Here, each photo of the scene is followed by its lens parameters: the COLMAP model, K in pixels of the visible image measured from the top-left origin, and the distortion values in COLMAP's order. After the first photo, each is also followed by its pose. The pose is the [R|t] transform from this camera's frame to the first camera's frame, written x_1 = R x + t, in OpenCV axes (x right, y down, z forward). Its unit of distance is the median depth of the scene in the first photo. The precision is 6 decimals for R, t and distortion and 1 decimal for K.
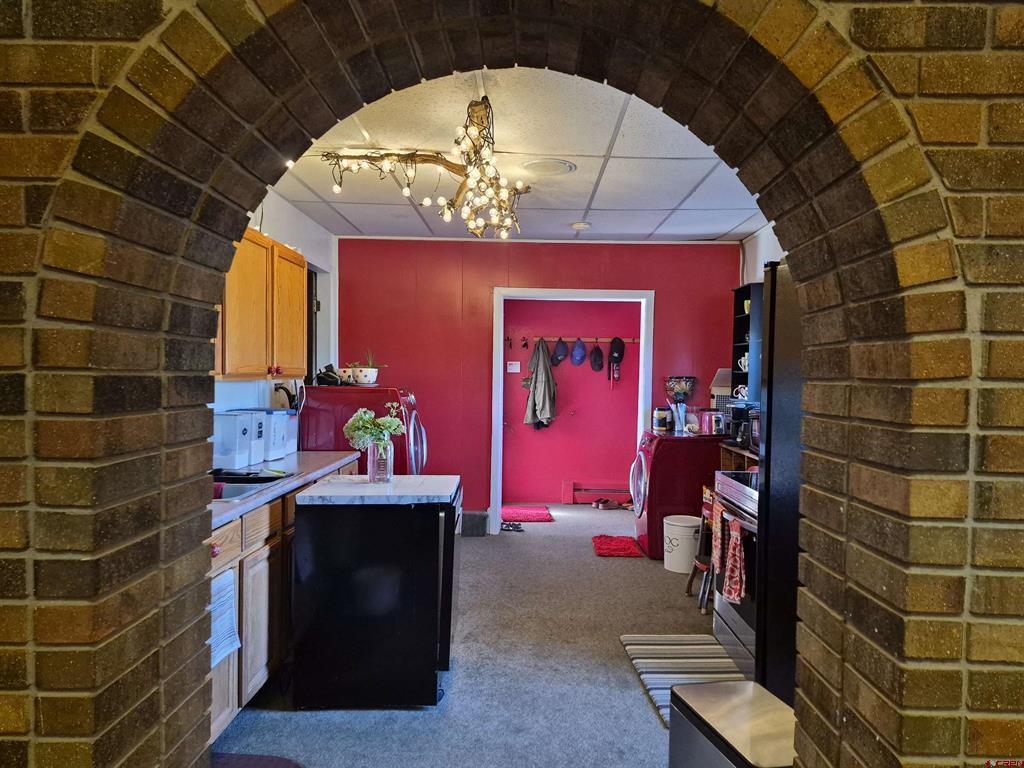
lens RADIAL K [[720.6, 0, 547.8], [0, 720.6, 384.4], [0, 0, 1]] dist [0.096018, -0.142219]
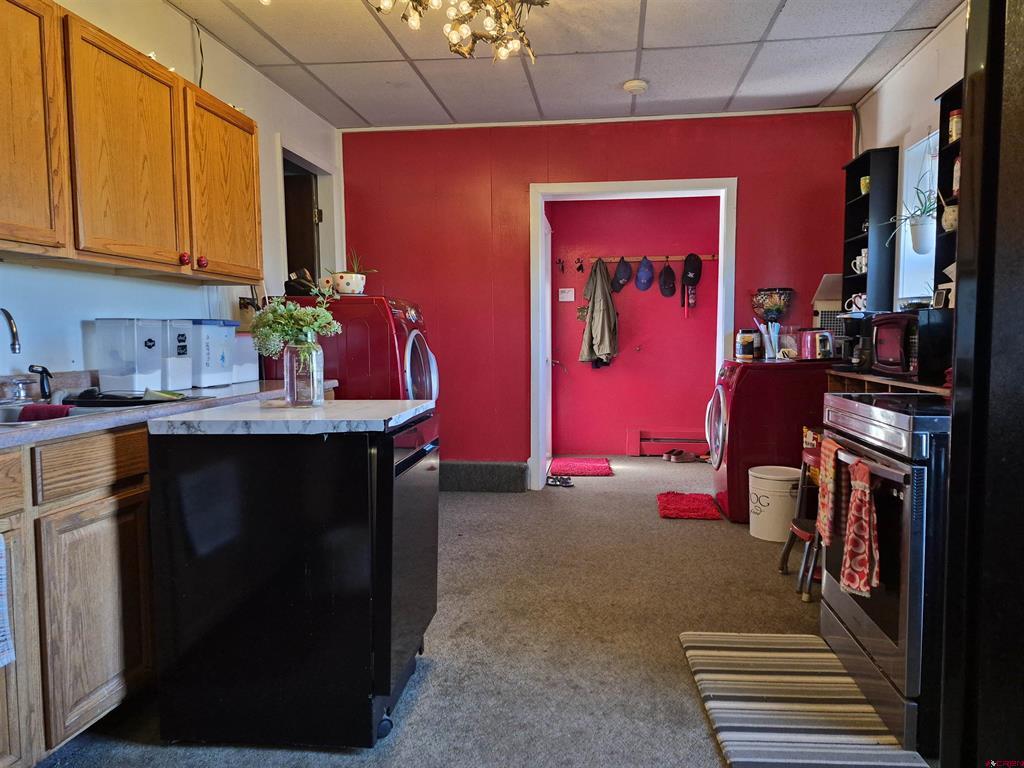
lens RADIAL K [[720.6, 0, 547.8], [0, 720.6, 384.4], [0, 0, 1]] dist [0.096018, -0.142219]
pose [[0.992422, -0.013965, -0.122082, 0.045721], [0.020244, 0.998526, 0.050349, 0.053938], [0.121199, -0.052439, 0.991242, 0.229429]]
